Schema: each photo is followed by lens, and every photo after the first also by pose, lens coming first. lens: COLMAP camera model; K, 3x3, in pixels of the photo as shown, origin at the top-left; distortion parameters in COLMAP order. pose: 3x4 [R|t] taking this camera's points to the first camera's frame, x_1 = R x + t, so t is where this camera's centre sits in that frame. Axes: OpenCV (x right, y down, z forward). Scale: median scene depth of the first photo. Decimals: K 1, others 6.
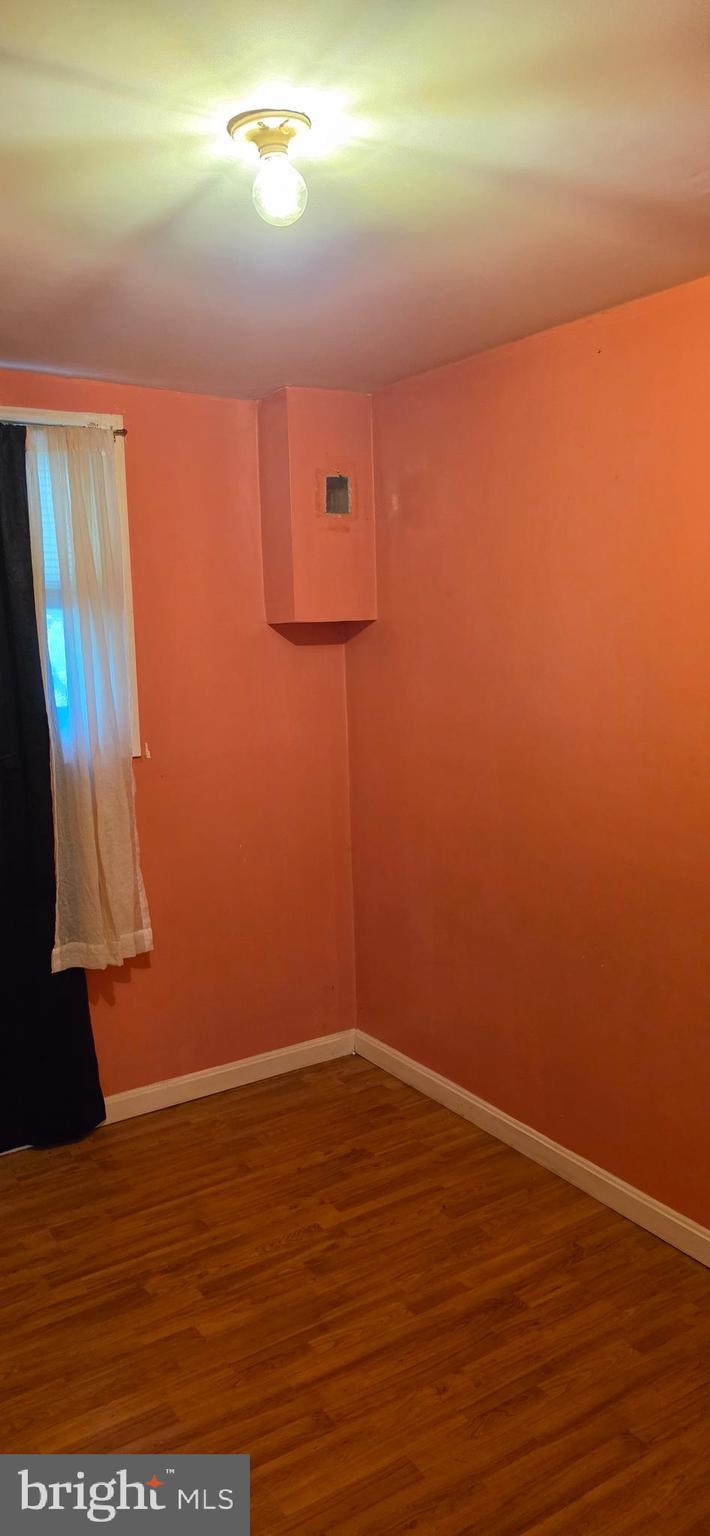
lens RADIAL K [[1064.3, 0, 358.1], [0, 1064.3, 776.1], [0, 0, 1]] dist [0.014051, -0.010207]
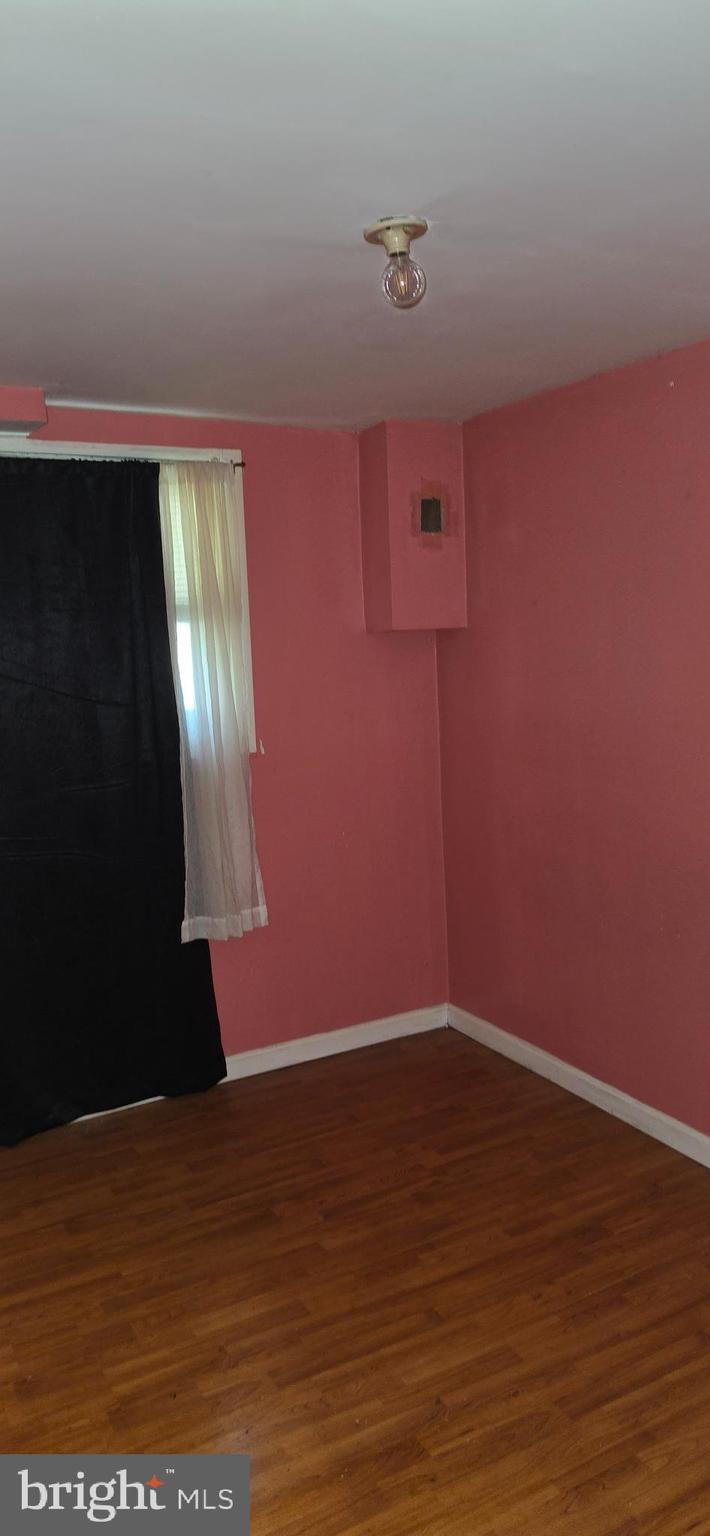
lens RADIAL K [[1064.3, 0, 350.4], [0, 1064.3, 761.2], [0, 0, 1]] dist [0.014051, -0.010207]
pose [[0.997025, -0.003751, -0.076983, -0.023726], [0.002167, 0.999784, -0.020647, 0.017622], [0.077044, 0.020419, 0.996819, -0.130000]]
